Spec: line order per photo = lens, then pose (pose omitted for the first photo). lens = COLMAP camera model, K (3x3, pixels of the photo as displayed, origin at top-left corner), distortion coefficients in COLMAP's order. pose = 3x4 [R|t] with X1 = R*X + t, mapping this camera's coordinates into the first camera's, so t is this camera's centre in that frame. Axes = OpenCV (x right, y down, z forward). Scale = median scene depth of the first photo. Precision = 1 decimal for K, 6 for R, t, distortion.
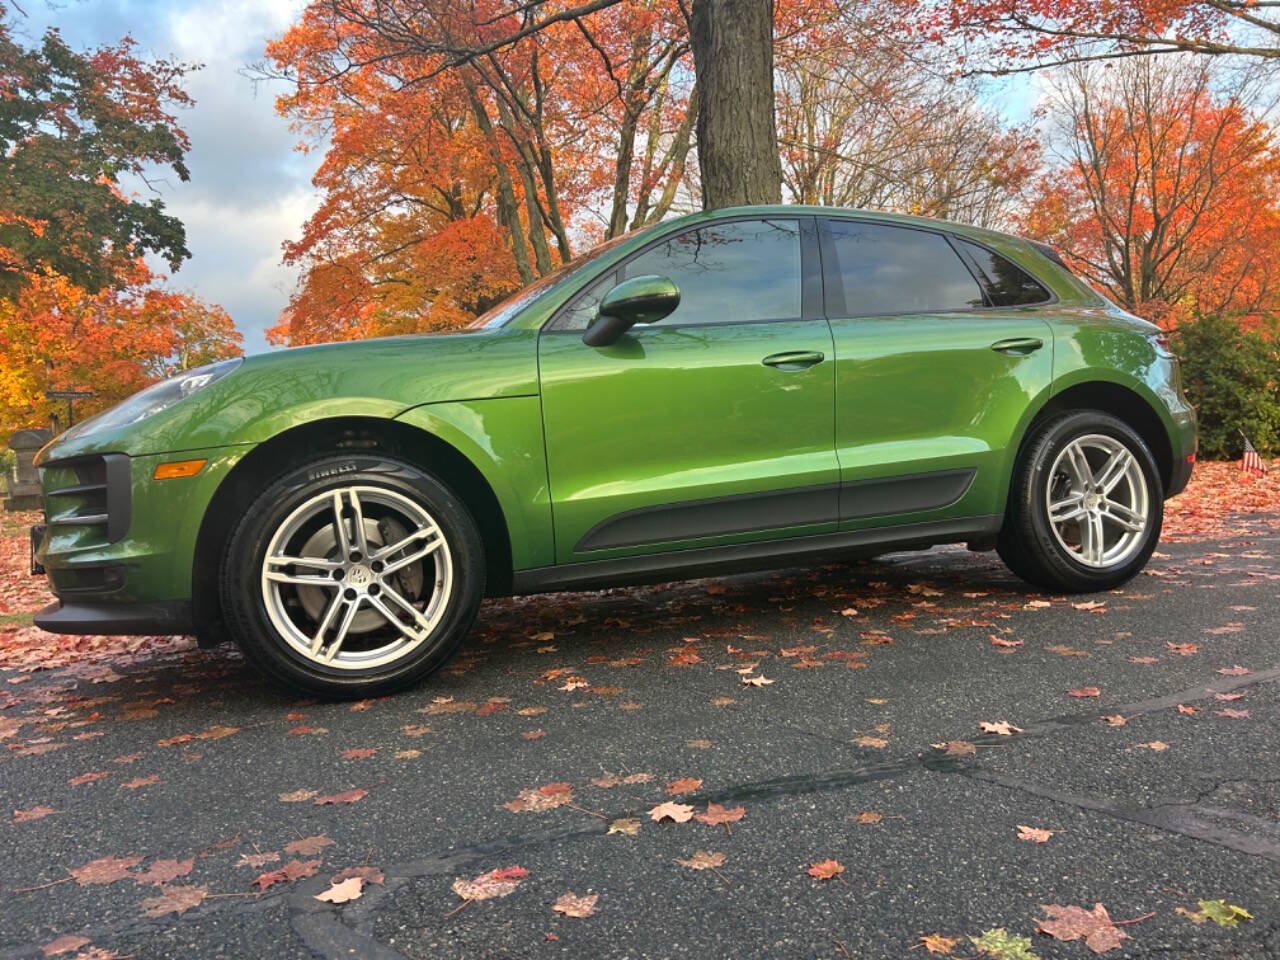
lens RADIAL K [[958.6, 0, 632.3], [0, 958.6, 478.6], [0, 0, 1]] dist [0.042588, -0.042208]
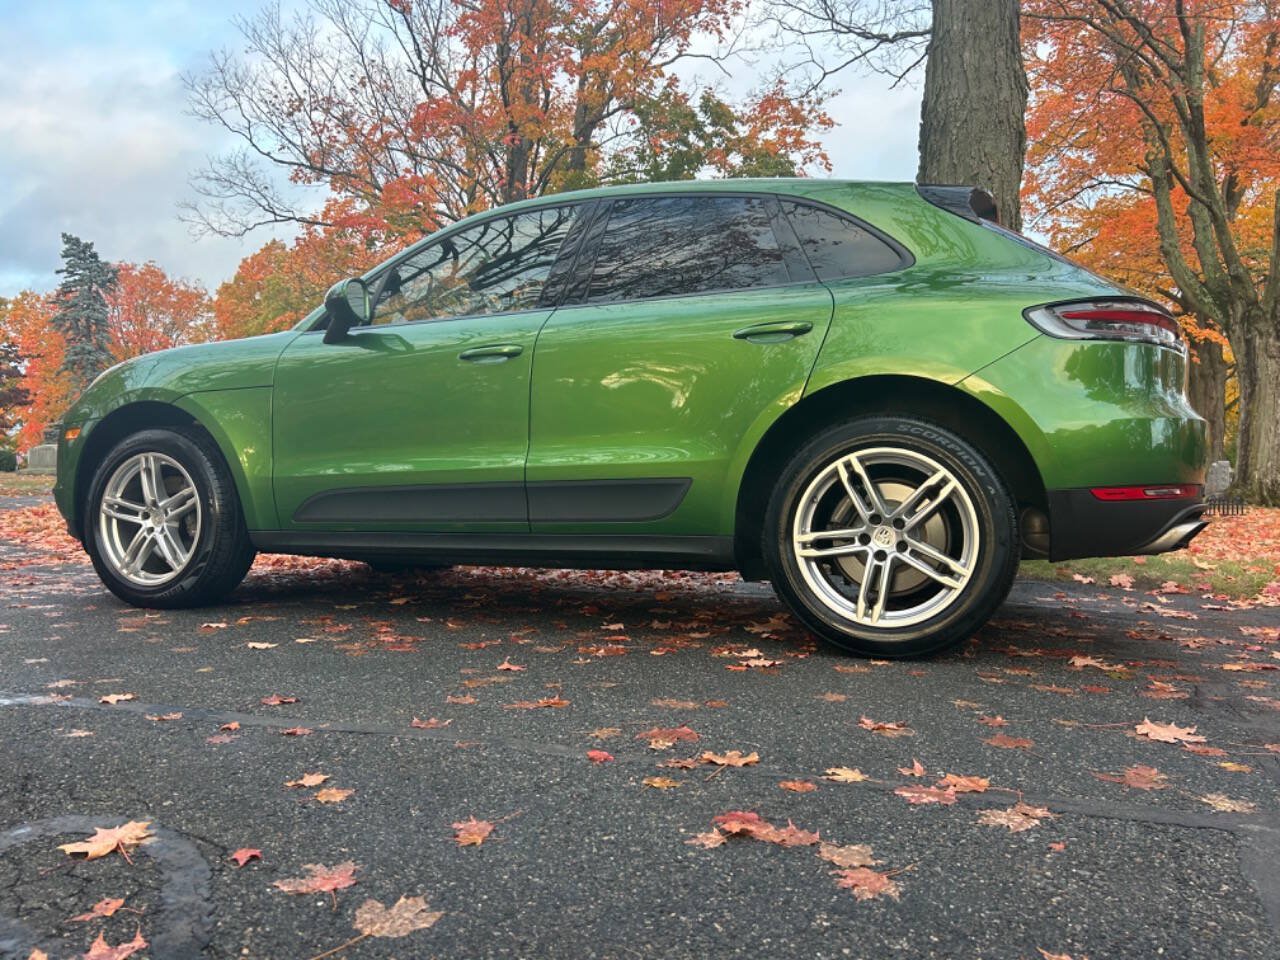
lens RADIAL K [[958.6, 0, 632.3], [0, 958.6, 478.6], [0, 0, 1]] dist [0.042588, -0.042208]
pose [[0.734108, 0.068886, -0.675530, 0.965088], [-0.069651, 0.997233, 0.026001, -0.031811], [0.675451, 0.027964, 0.736874, 0.381558]]
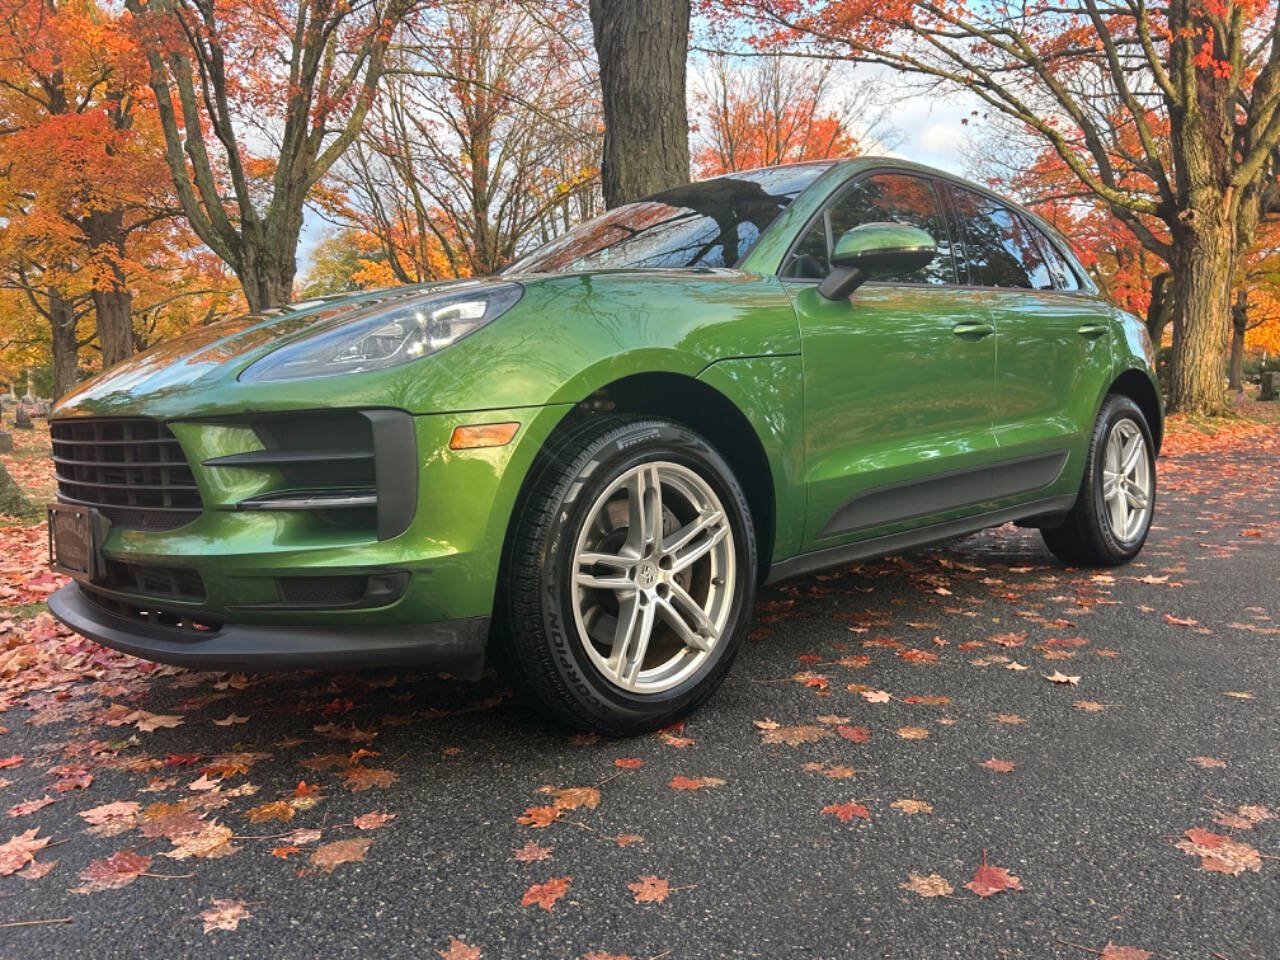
lens RADIAL K [[959.9, 0, 621.5], [0, 959.9, 483.1], [0, 0, 1]] dist [0.042542, -0.042377]
pose [[0.927195, 0.010192, 0.374441, -0.512864], [-0.029457, 0.998518, 0.045763, -0.007707], [-0.373419, -0.053461, 0.926121, 0.243462]]
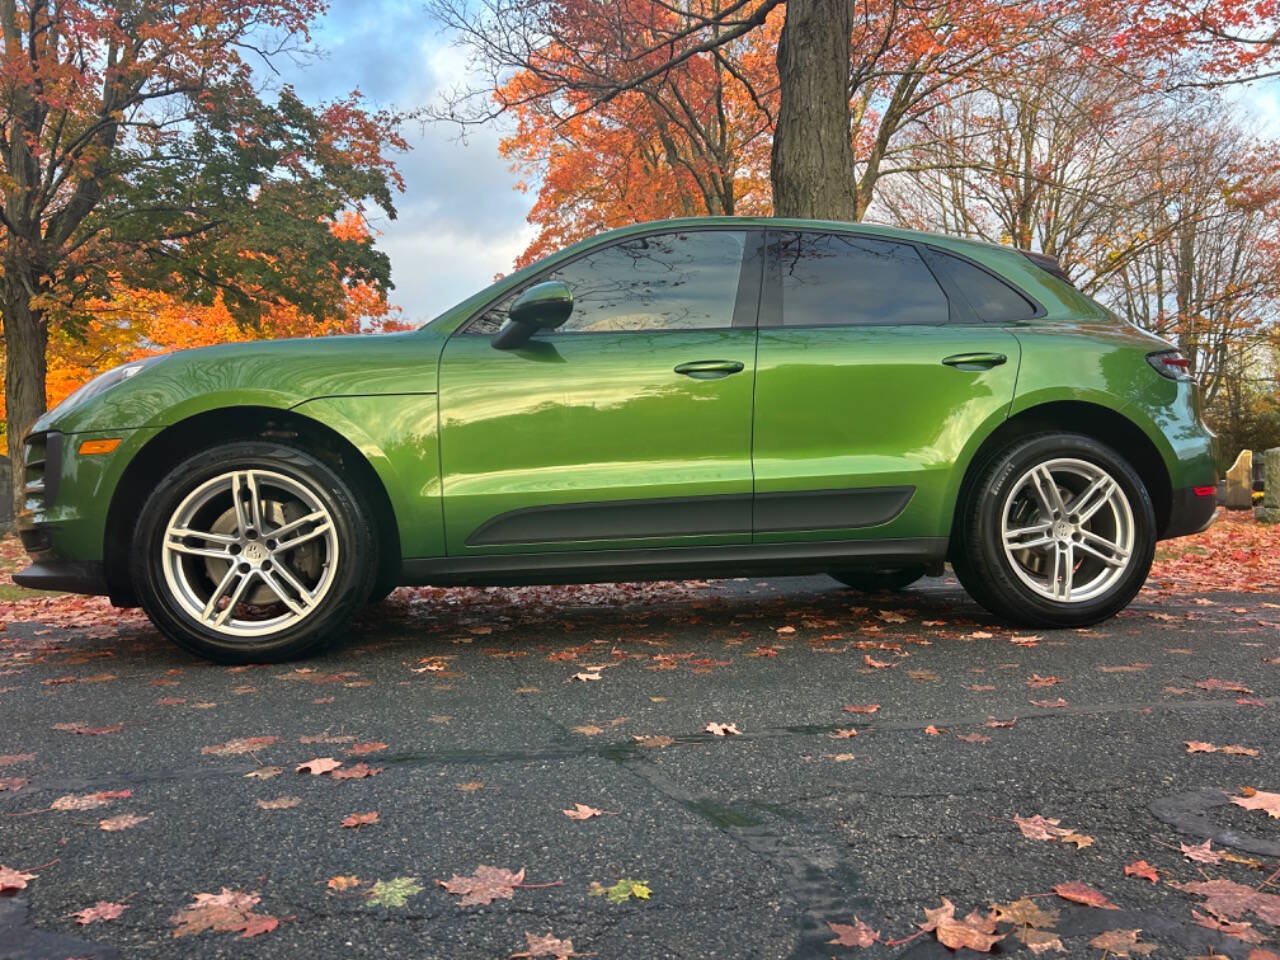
lens RADIAL K [[960.1, 0, 640.0], [0, 960.1, 480.0], [0, 0, 1]] dist [0.044819, -0.051264]
pose [[0.976610, 0.042486, -0.210779, 0.318654], [-0.049407, 0.998395, -0.027676, 0.023992], [0.209265, 0.037443, 0.977142, 0.013266]]
